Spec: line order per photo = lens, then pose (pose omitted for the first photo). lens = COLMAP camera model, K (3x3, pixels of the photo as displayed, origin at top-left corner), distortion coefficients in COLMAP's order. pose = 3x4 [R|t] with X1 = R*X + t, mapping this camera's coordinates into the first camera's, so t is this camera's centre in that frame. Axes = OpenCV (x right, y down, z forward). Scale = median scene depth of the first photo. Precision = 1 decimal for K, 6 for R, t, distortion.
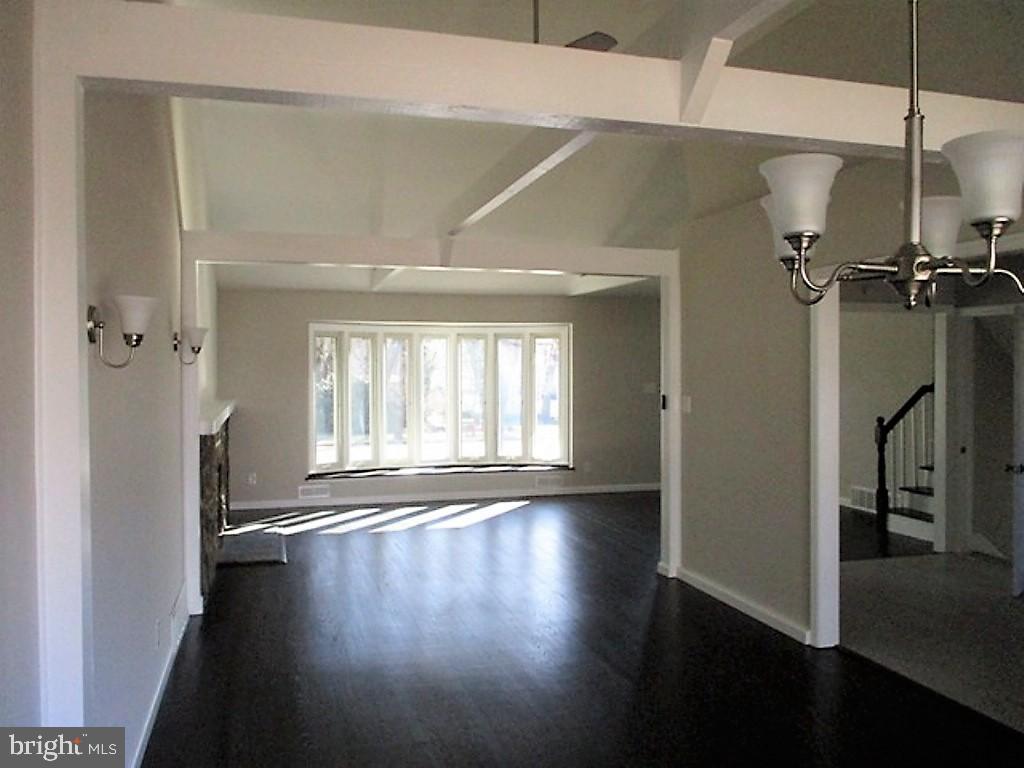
lens RADIAL K [[861.8, 0, 516.9], [0, 861.8, 369.3], [0, 0, 1]] dist [-0.017781, 0.008189]
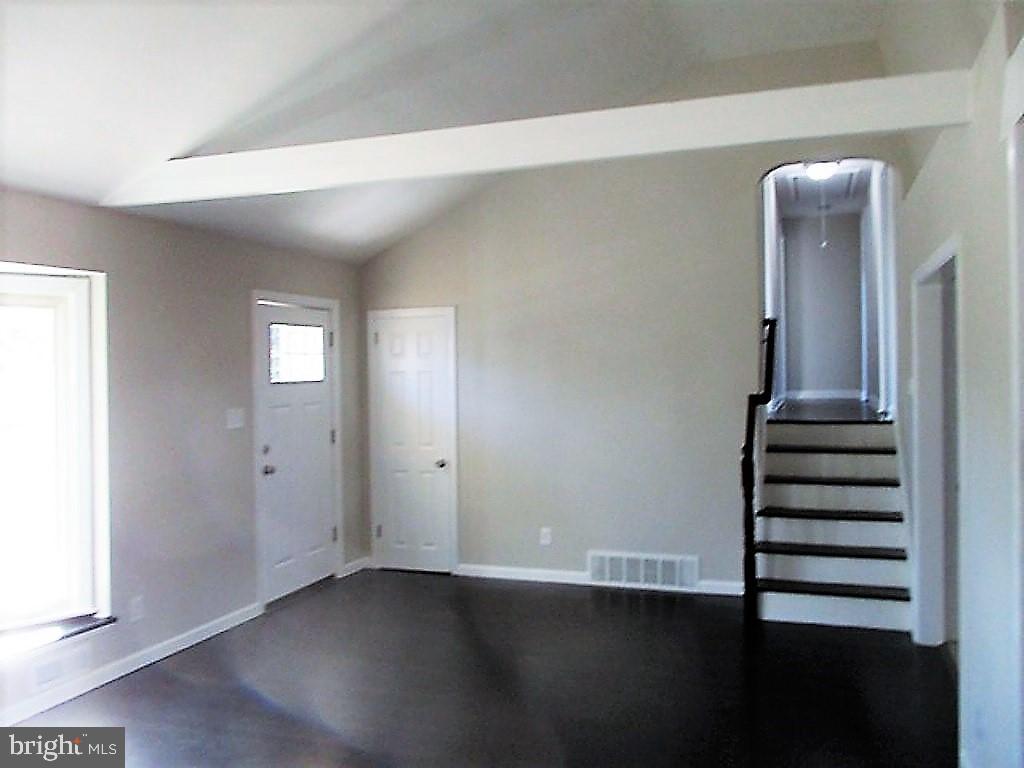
lens RADIAL K [[861.8, 0, 516.9], [0, 861.8, 369.3], [0, 0, 1]] dist [-0.017781, 0.008189]
pose [[0.587441, -0.008719, 0.809220, -0.172886], [0.017050, 0.999853, -0.001603, -0.002403], [-0.809087, 0.014739, 0.587504, 0.662678]]
